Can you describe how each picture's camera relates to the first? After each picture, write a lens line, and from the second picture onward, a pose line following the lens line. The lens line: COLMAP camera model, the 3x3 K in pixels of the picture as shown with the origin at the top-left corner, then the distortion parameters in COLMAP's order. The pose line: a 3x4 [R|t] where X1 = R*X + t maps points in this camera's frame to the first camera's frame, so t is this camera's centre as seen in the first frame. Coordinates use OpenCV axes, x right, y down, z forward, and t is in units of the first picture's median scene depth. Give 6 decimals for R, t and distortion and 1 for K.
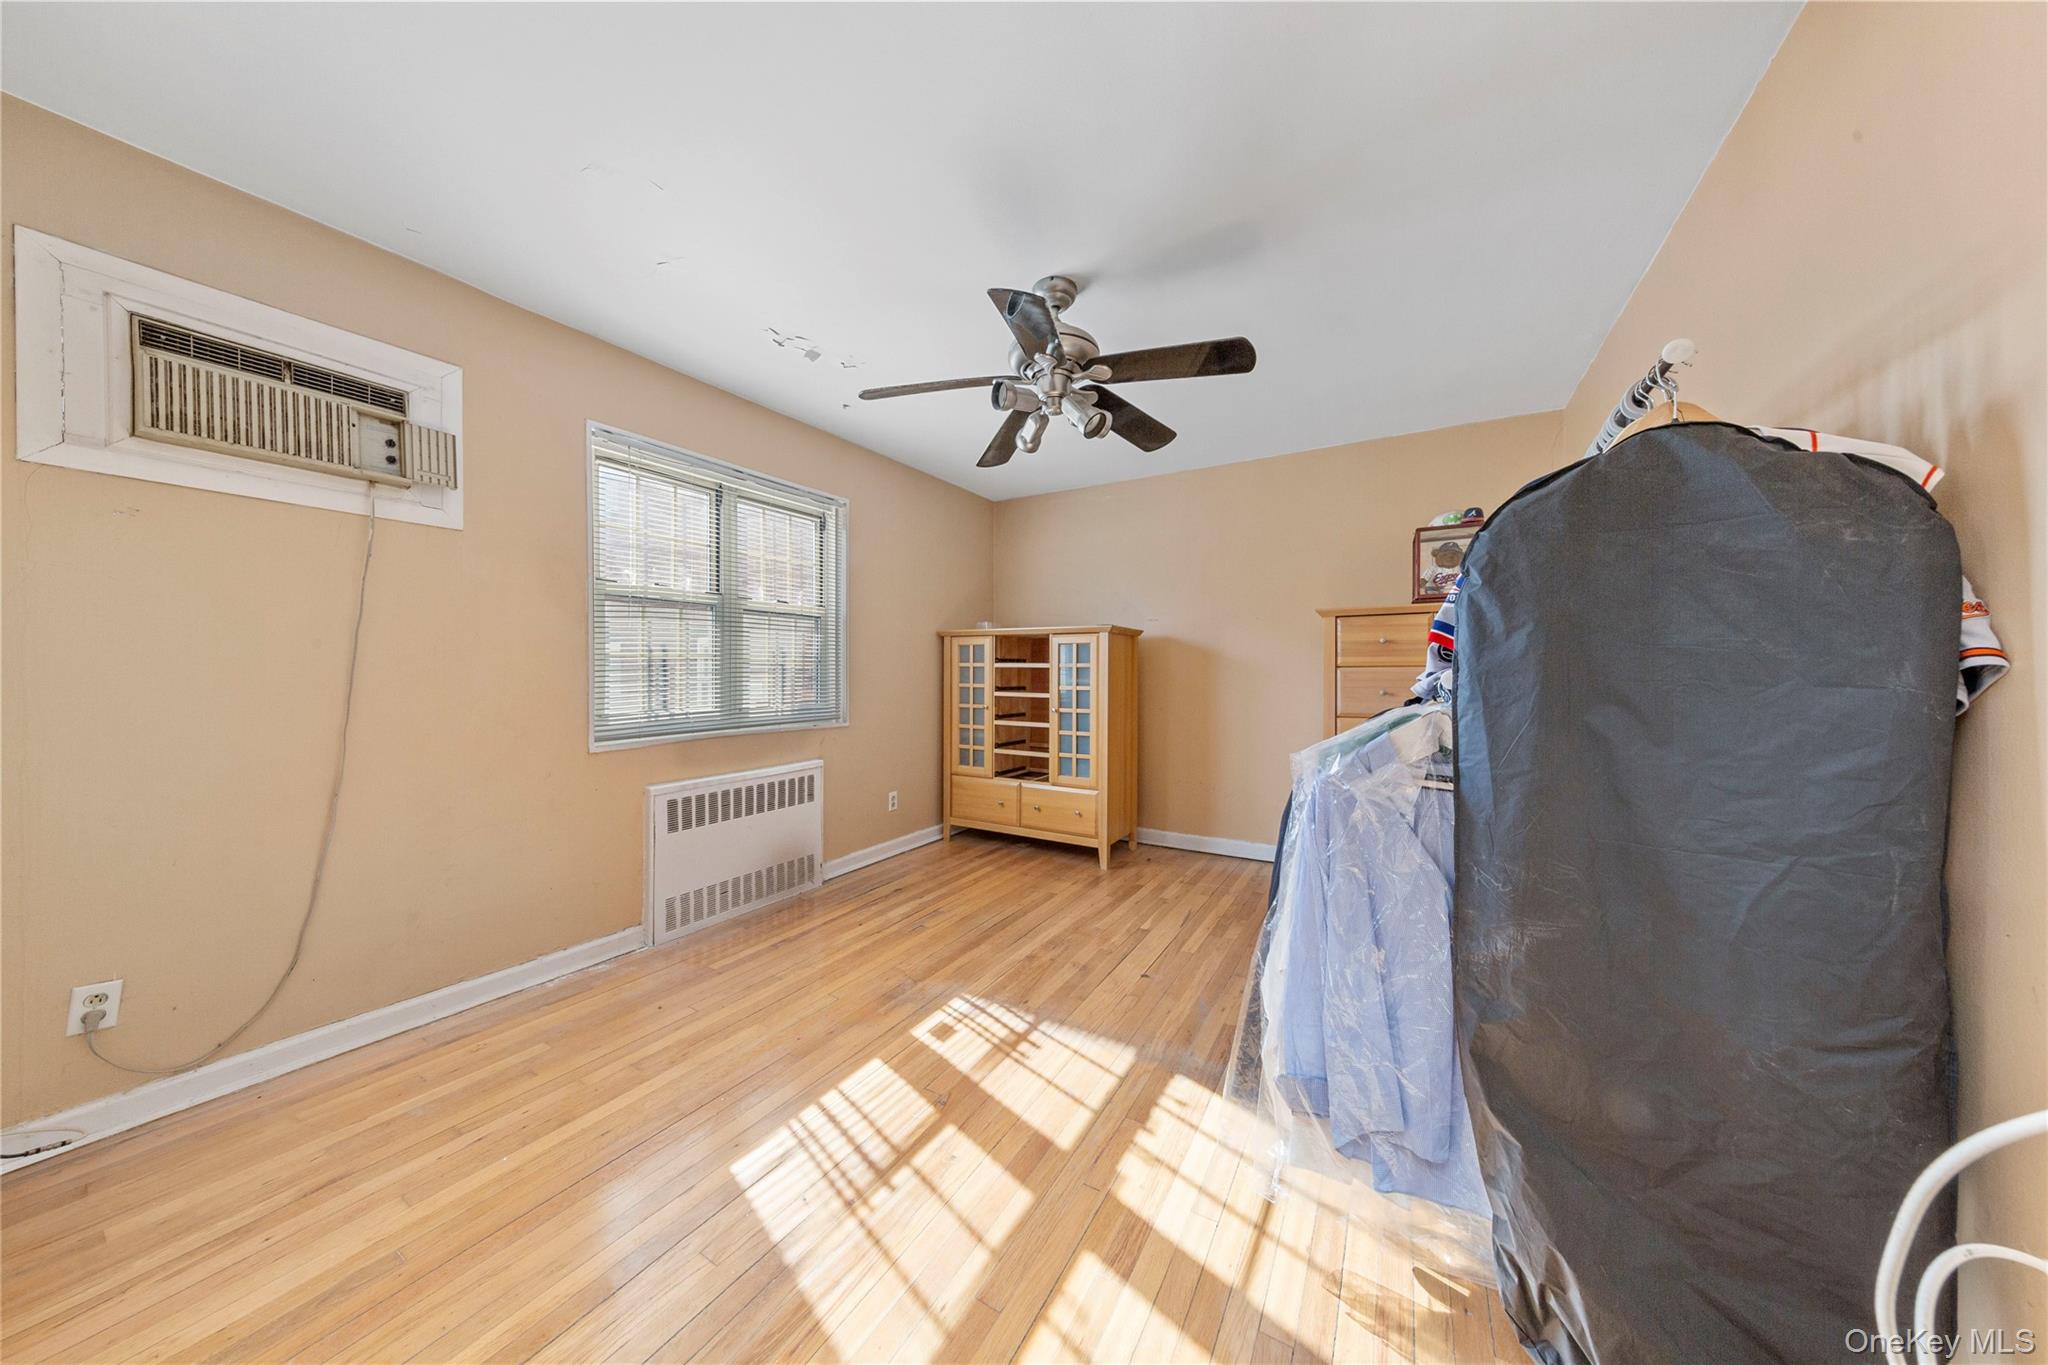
lens RADIAL K [[648.7, 0, 1031.3], [0, 648.7, 678.8], [0, 0, 1]] dist [0.007881, -0.000348]
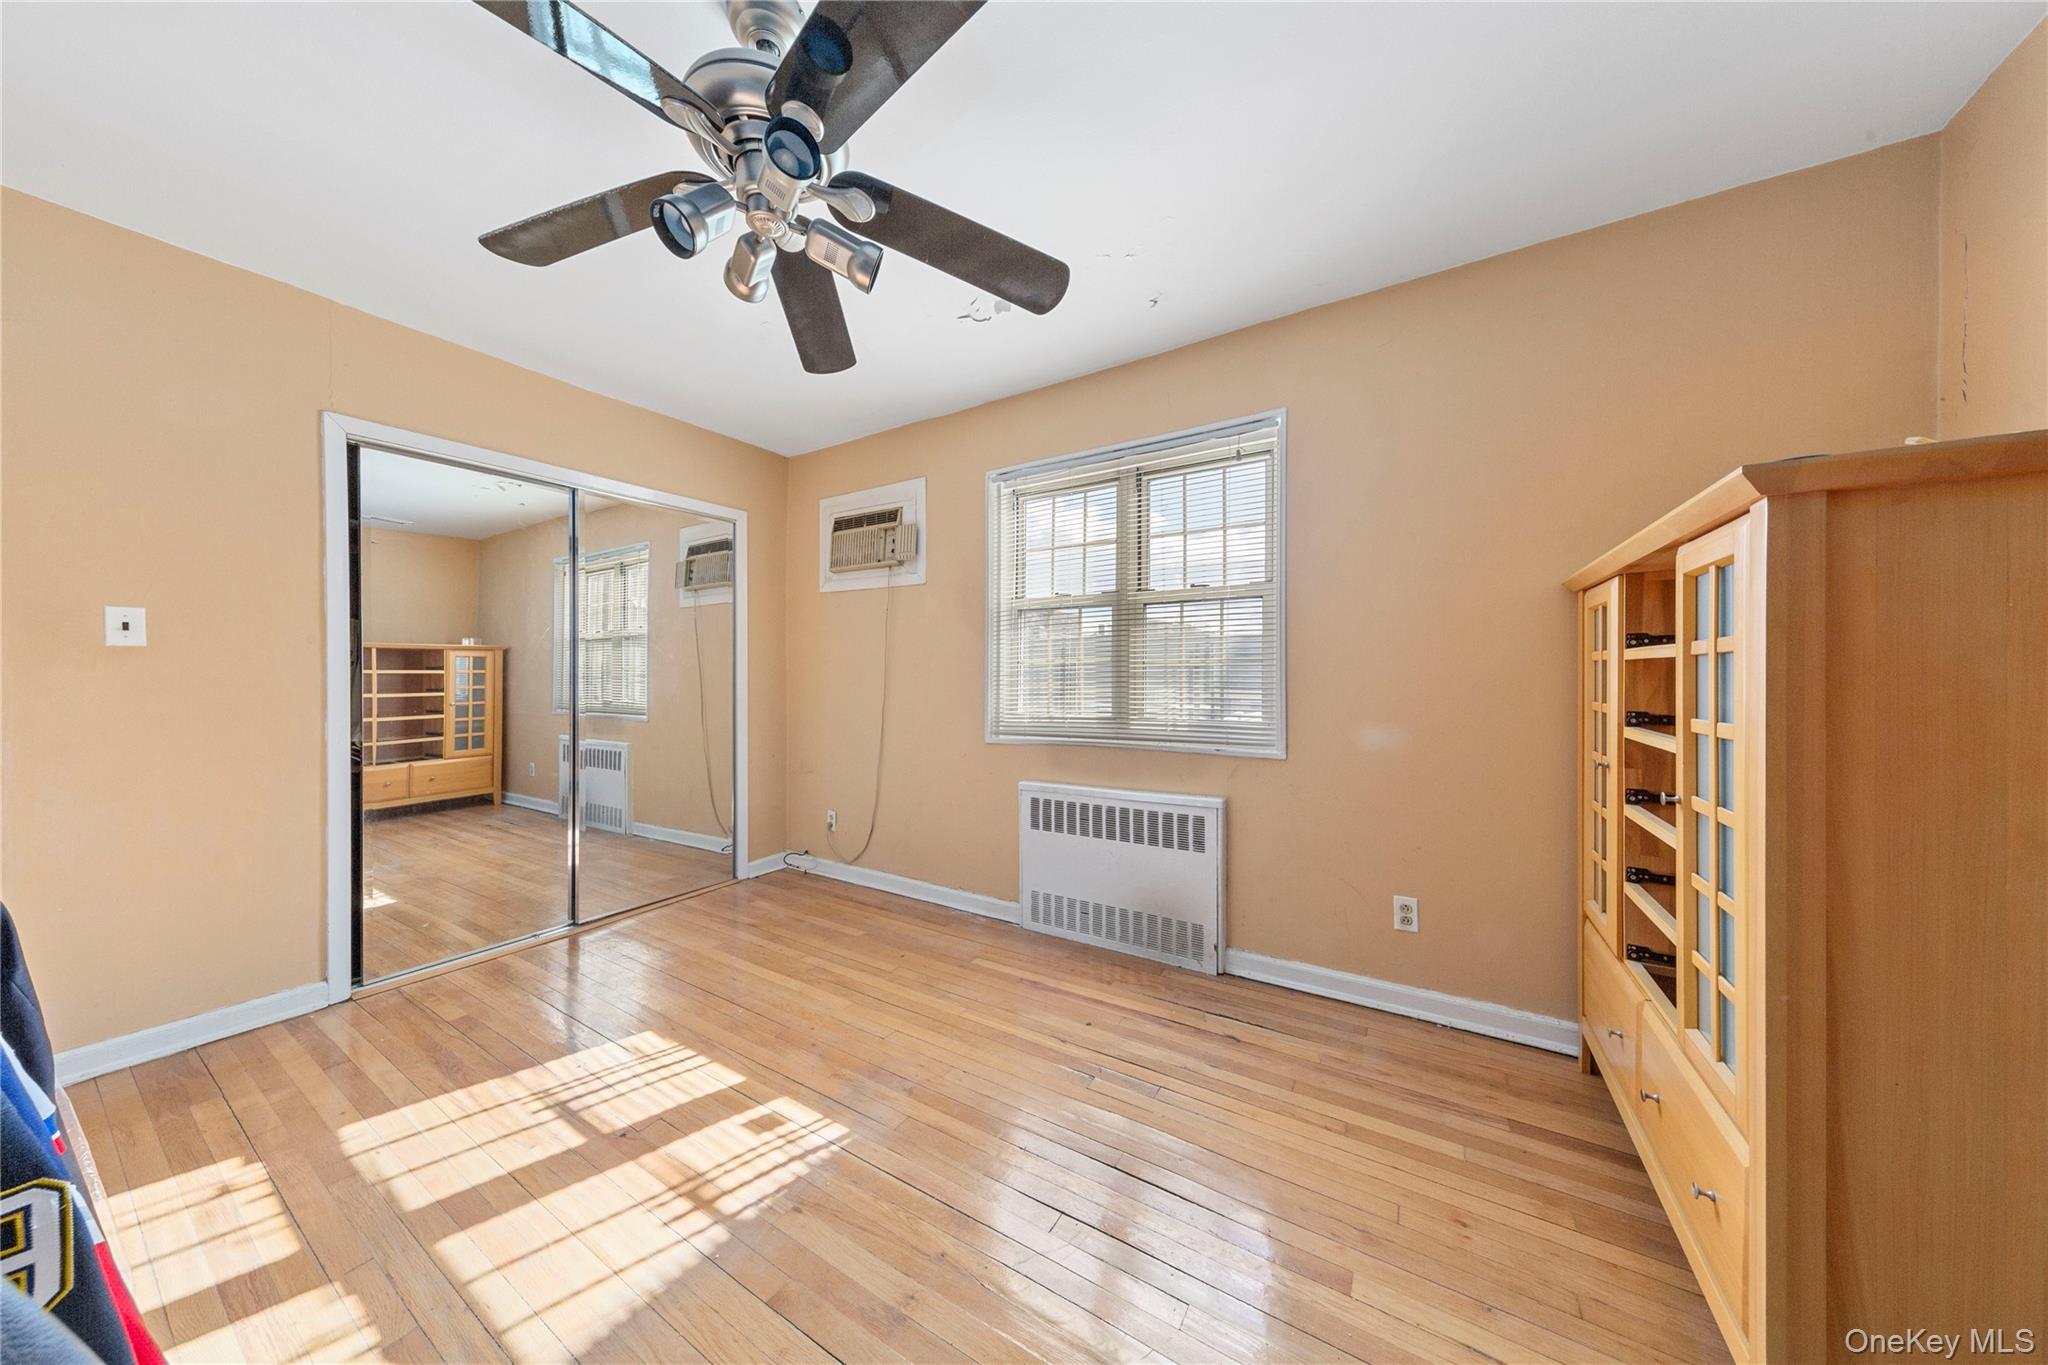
lens RADIAL K [[648.7, 0, 1017.6], [0, 648.7, 677.8], [0, 0, 1]] dist [0.007881, -0.000348]
pose [[-0.039243, -0.001351, -0.999229, 0.532762], [-0.008872, 0.999960, -0.001004, -0.007314], [0.999190, 0.008826, -0.039253, 1.085464]]
